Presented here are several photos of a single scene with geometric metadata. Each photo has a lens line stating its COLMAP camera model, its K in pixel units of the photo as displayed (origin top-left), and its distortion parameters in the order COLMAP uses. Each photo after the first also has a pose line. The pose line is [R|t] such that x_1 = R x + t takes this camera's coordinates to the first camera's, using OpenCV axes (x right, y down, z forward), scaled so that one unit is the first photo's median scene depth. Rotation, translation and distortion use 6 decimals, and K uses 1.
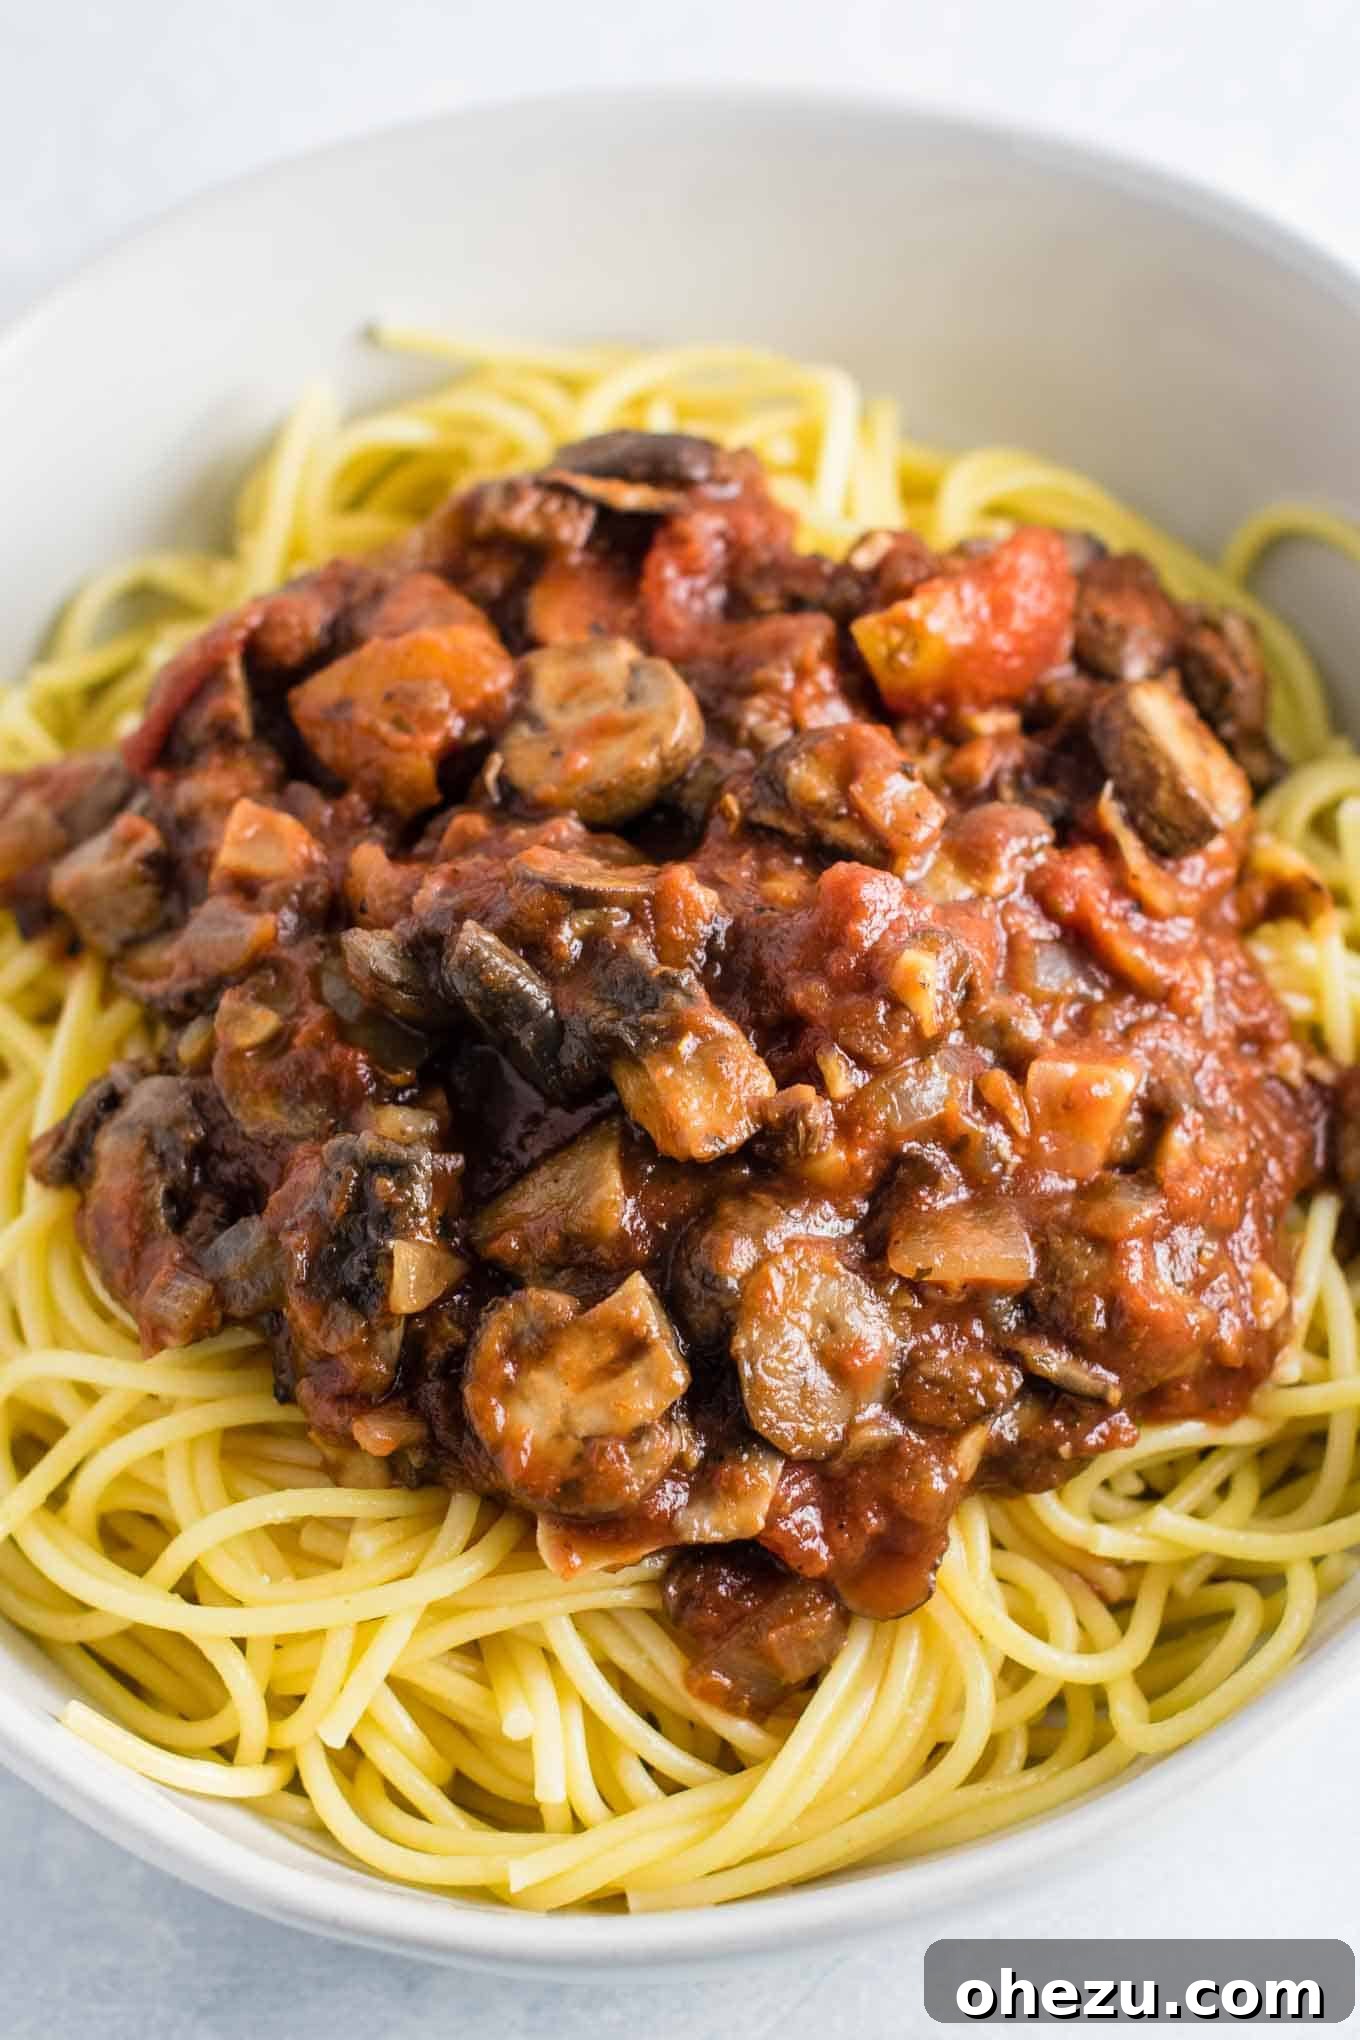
lens RADIAL K [[5548.6, 0, 680.0], [0, 5548.6, 1020.0], [0, 0, 1]] dist [-0.038688, -2.478503]
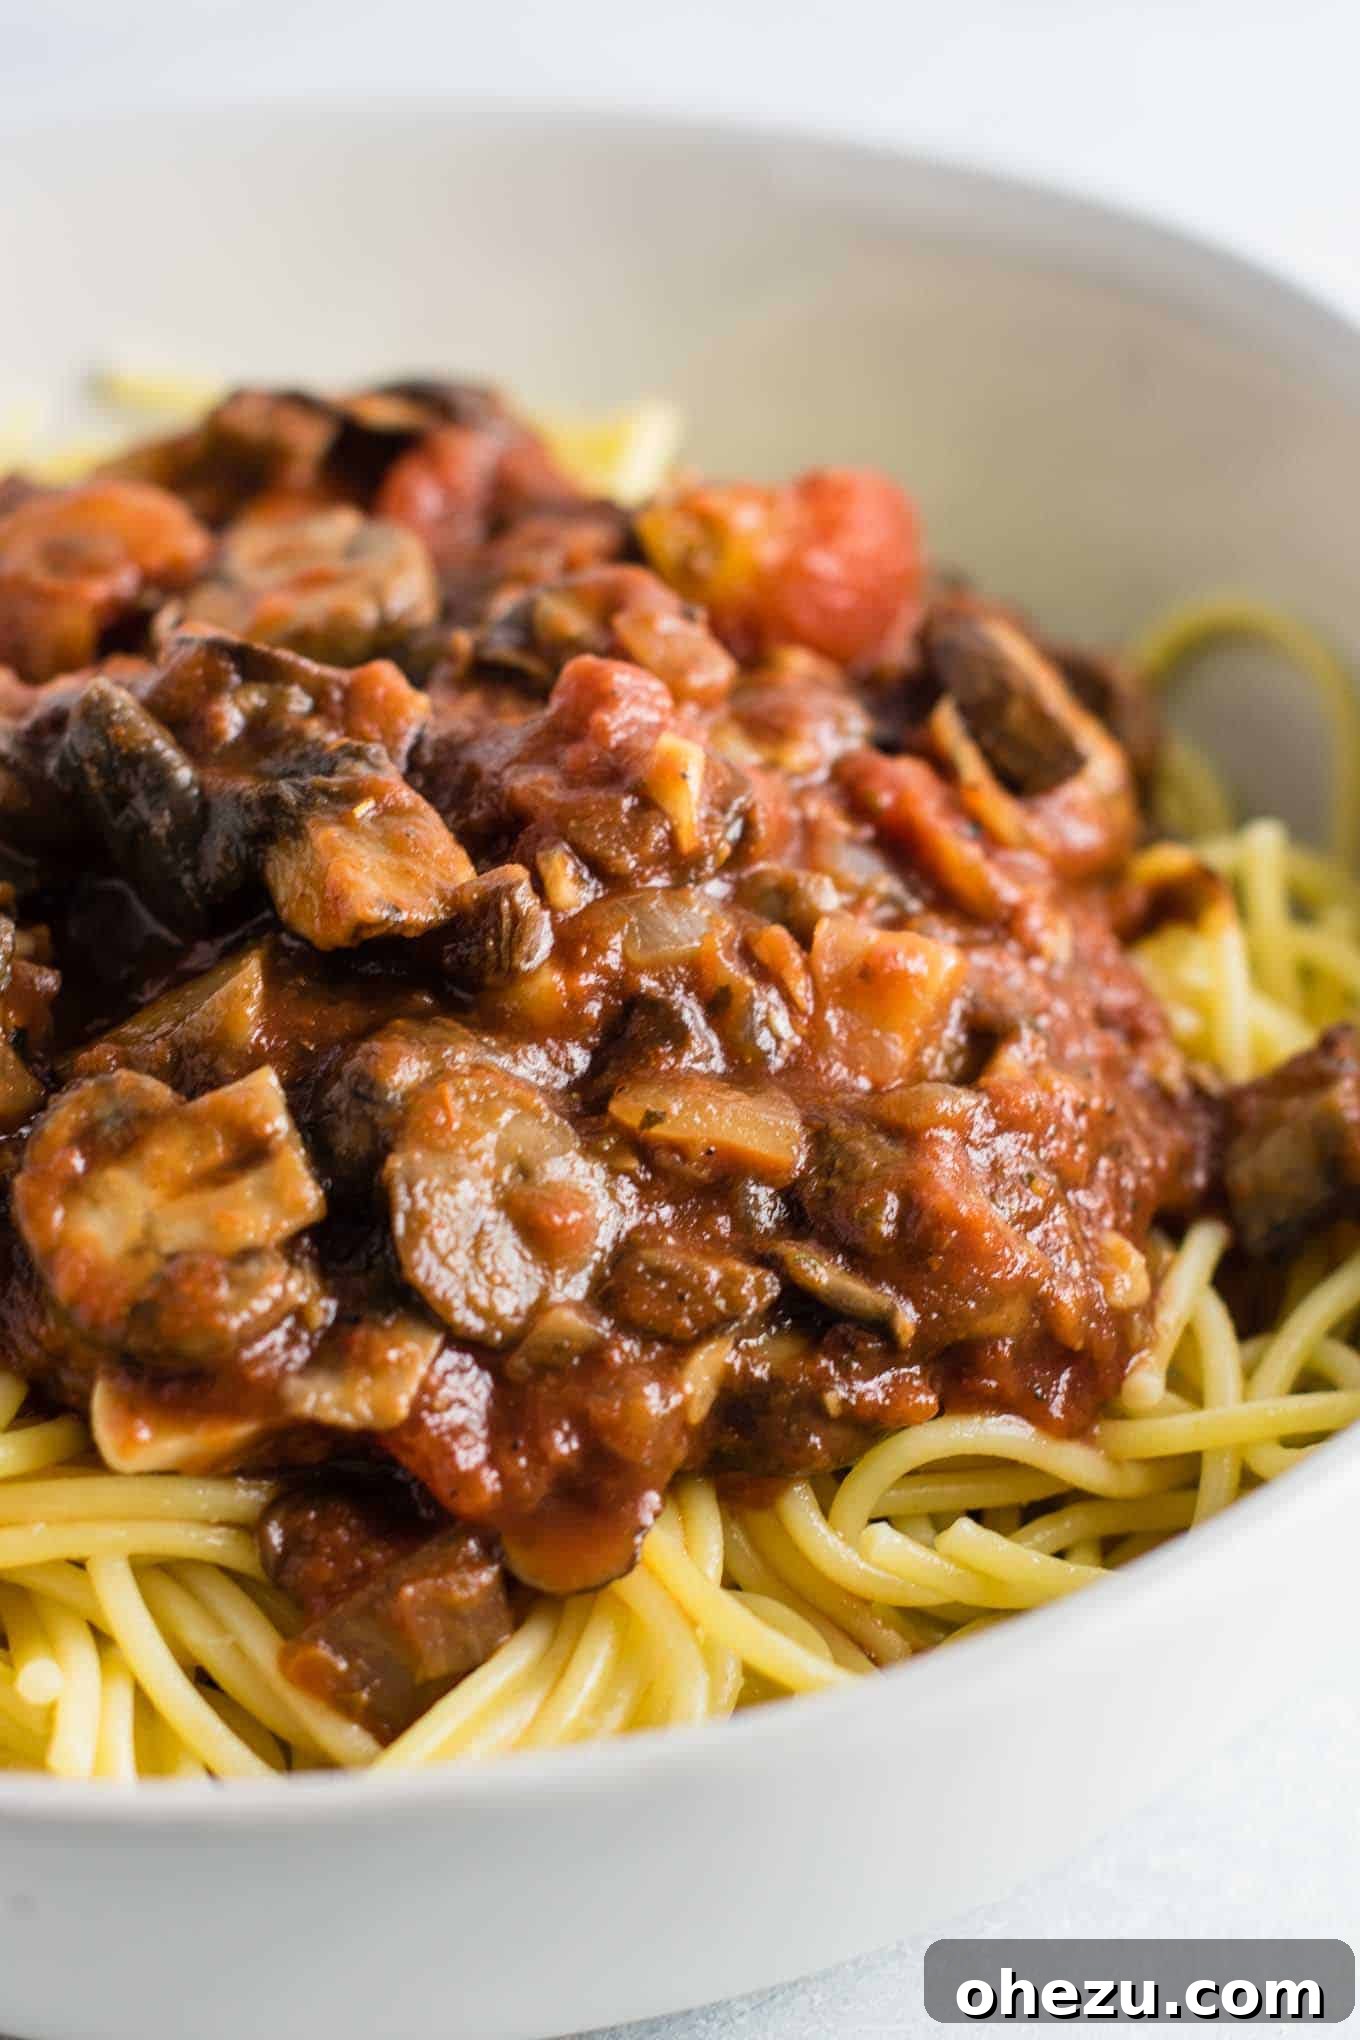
lens RADIAL K [[5548.6, 0, 680.0], [0, 5548.6, 1020.0], [0, 0, 1]] dist [-0.038688, -2.478503]
pose [[0.997018, 0.076017, -0.013262, 0.055726], [-0.075106, 0.916540, -0.392827, 0.321893], [-0.017707, 0.392652, 0.919517, 0.312083]]
